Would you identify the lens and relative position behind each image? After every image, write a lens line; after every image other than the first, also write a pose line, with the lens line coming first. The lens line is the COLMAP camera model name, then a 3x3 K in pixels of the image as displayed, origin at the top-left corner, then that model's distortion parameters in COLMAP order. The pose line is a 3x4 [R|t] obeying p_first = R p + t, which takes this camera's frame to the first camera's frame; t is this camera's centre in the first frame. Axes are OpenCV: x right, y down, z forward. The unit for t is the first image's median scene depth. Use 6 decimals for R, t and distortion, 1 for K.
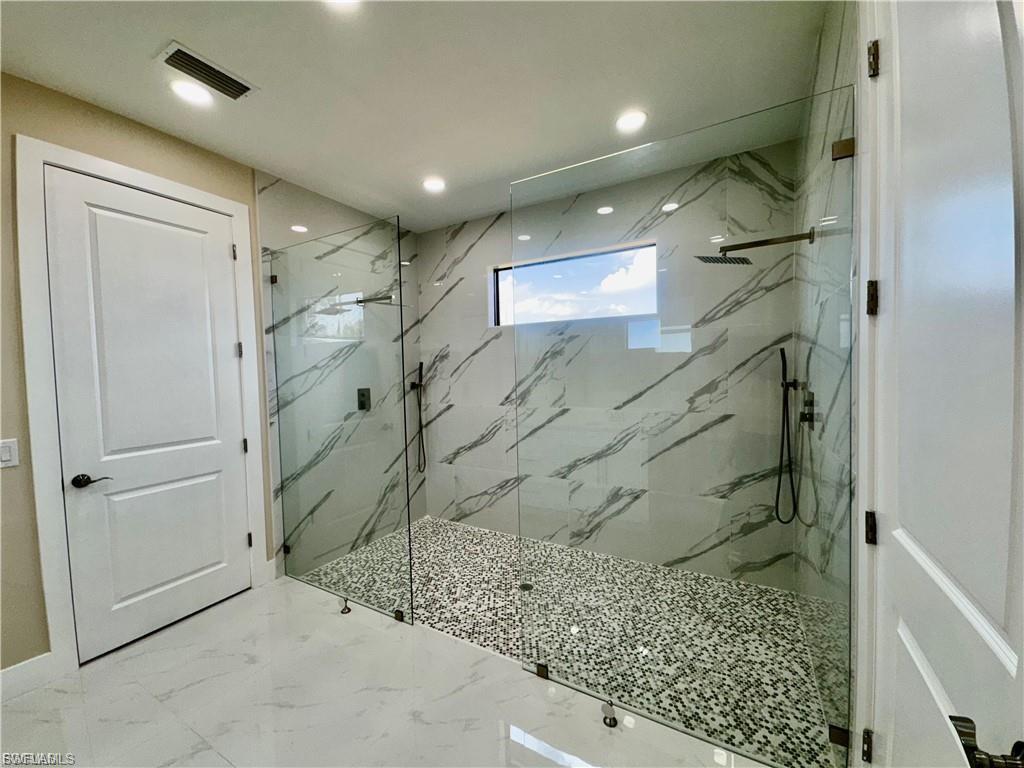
lens RADIAL K [[404.4, 0, 513.8], [0, 404.4, 385.3], [0, 0, 1]] dist [-0.003543, 0.000213]
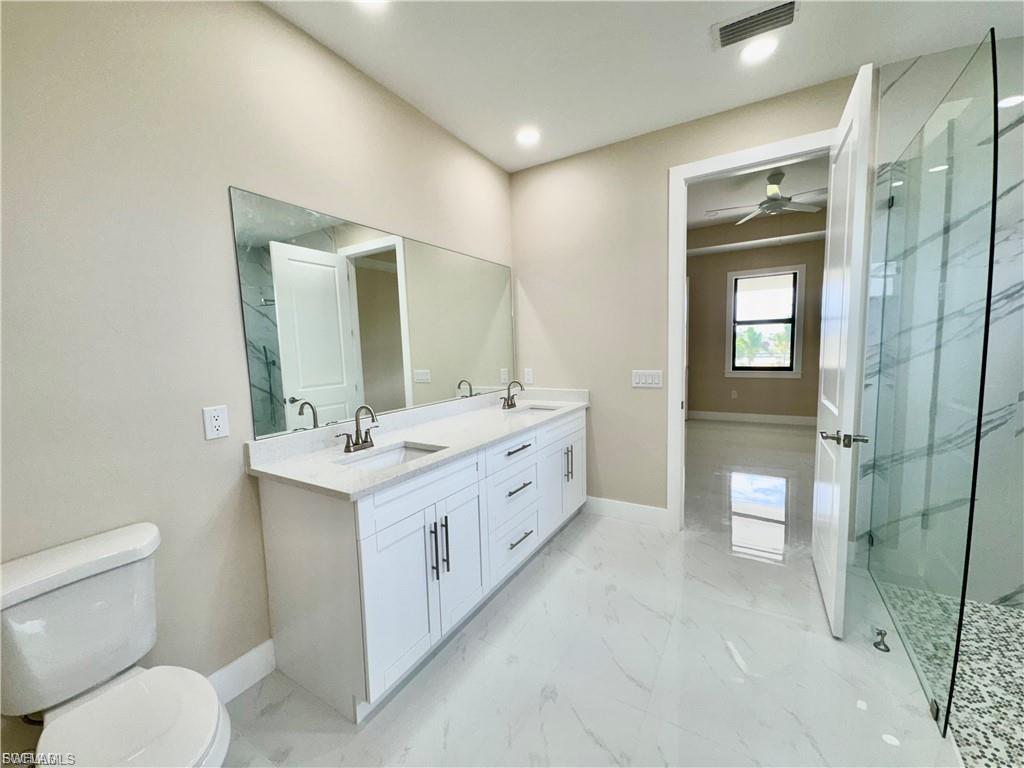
lens RADIAL K [[393.3, 0, 491.0], [0, 393.3, 382.4], [0, 0, 1]] dist [-0.000839, -0.006361]
pose [[-0.032618, 0.112981, -0.993062, 0.207457], [-0.010547, 0.993496, 0.113377, 0.006091], [0.999412, 0.014172, -0.031214, 0.247689]]
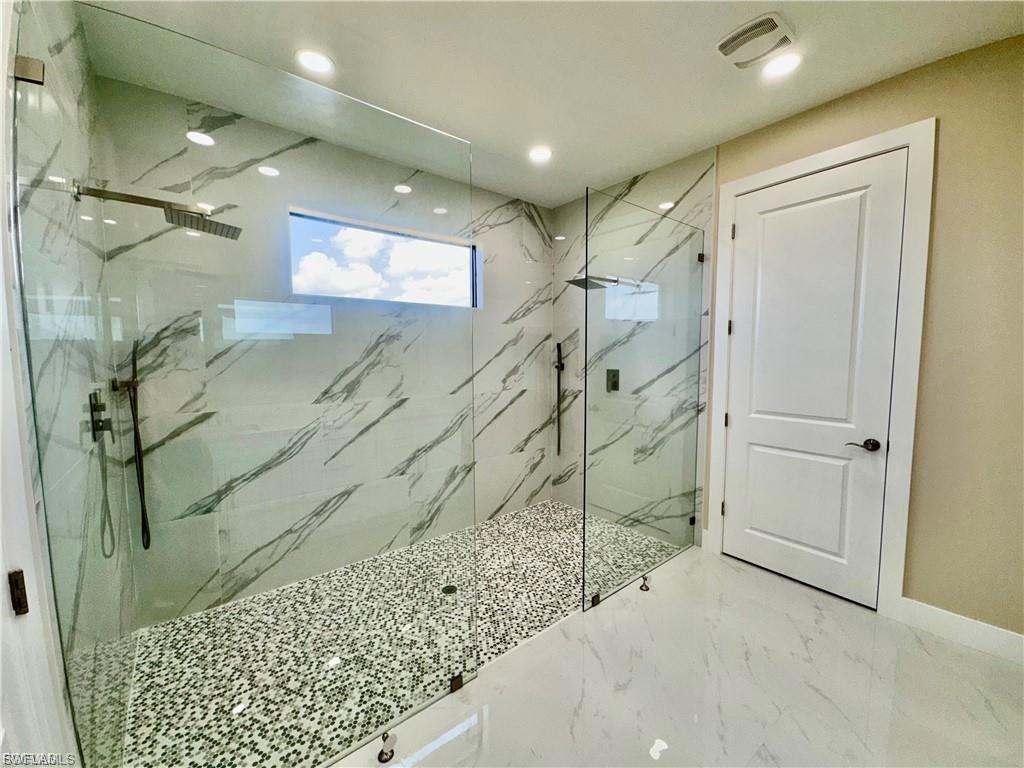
lens RADIAL K [[404.4, 0, 513.8], [0, 404.4, 385.3], [0, 0, 1]] dist [-0.003543, 0.000213]
pose [[0.364078, -0.055056, 0.929740, -0.726626], [0.033259, 0.998383, 0.046097, -0.006865], [-0.930774, 0.014139, 0.365321, 0.499133]]
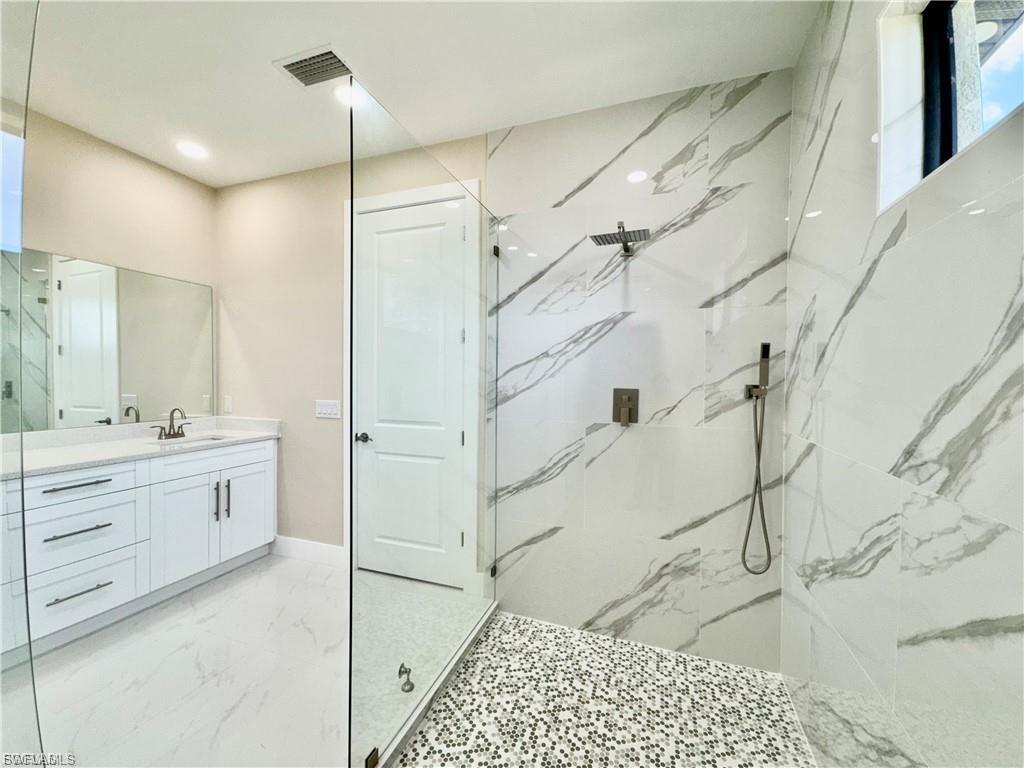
lens RADIAL K [[404.4, 0, 513.8], [0, 404.4, 385.3], [0, 0, 1]] dist [-0.003543, 0.000213]
pose [[0.172842, 0.043238, -0.984000, 0.251382], [-0.054862, 0.997908, 0.034212, -0.010375], [0.983421, 0.048071, 0.174852, 0.862732]]
